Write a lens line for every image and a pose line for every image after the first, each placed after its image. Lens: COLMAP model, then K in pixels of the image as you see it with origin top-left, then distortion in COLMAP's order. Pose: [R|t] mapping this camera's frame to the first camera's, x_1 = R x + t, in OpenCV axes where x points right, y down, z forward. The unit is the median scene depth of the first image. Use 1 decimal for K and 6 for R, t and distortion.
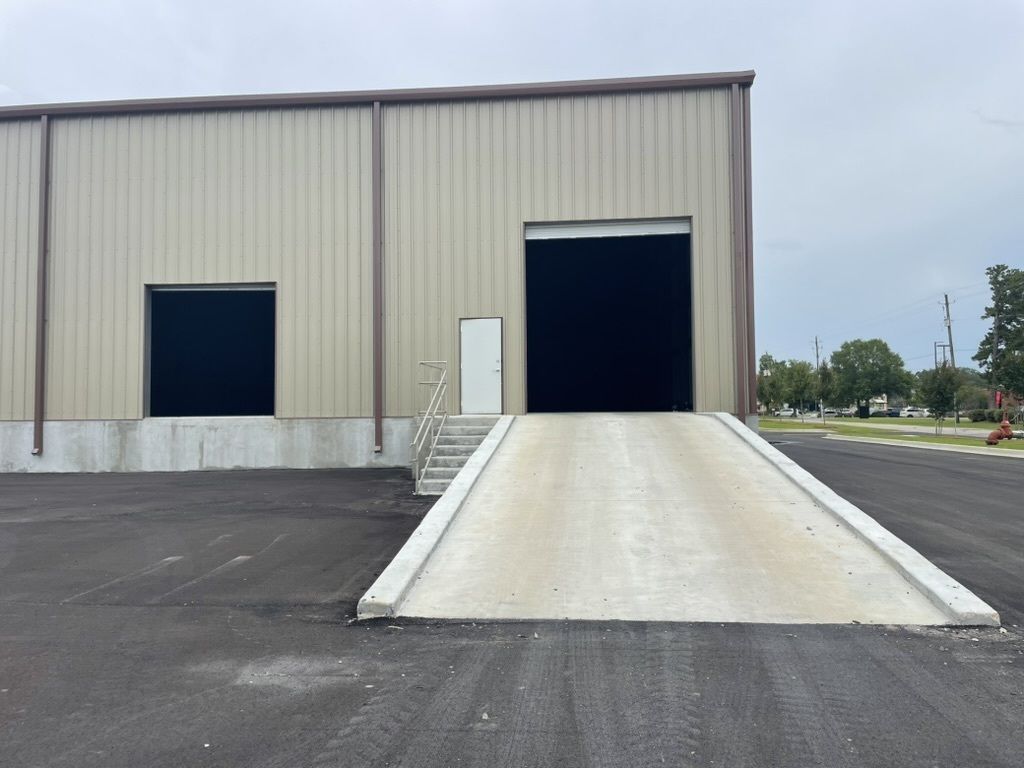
lens RADIAL K [[785.4, 0, 512.0], [0, 785.4, 384.0], [0, 0, 1]] dist [0.085136, -0.120534]
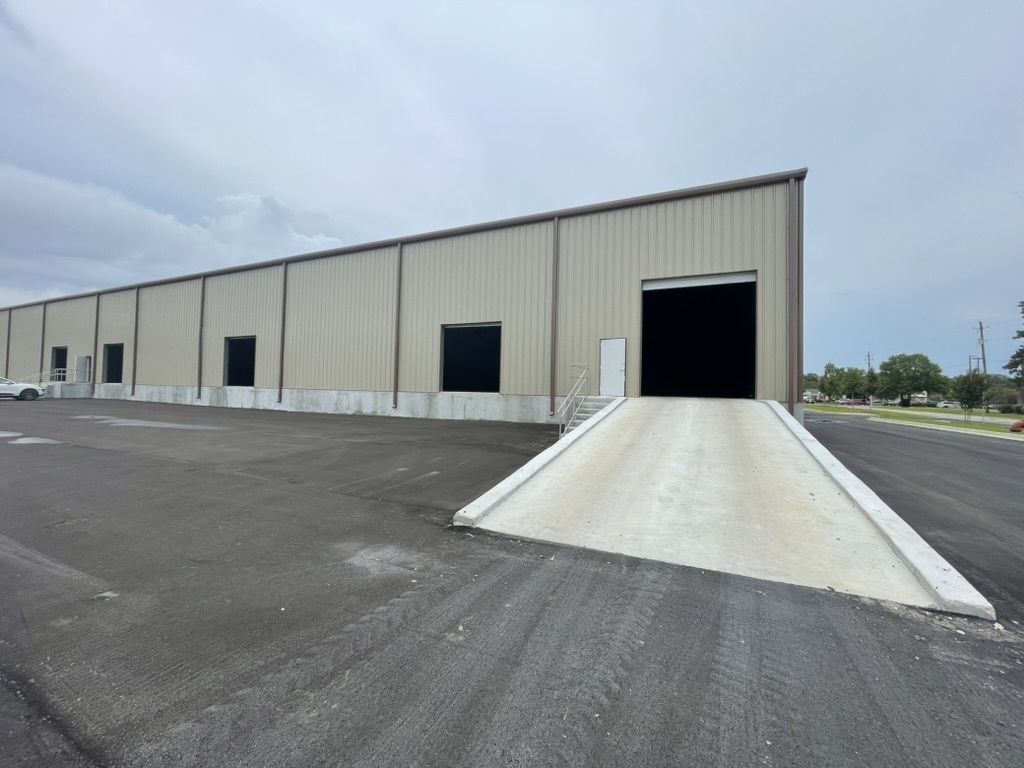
lens RADIAL K [[417.1, 0, 512.0], [0, 417.1, 384.0], [0, 0, 1]] dist [-0.003767, -0.000445]
pose [[0.939930, 0.024913, -0.340456, 0.109496], [-0.019750, 0.999631, 0.018623, 0.000572], [0.340794, -0.010780, 0.940076, 0.157264]]
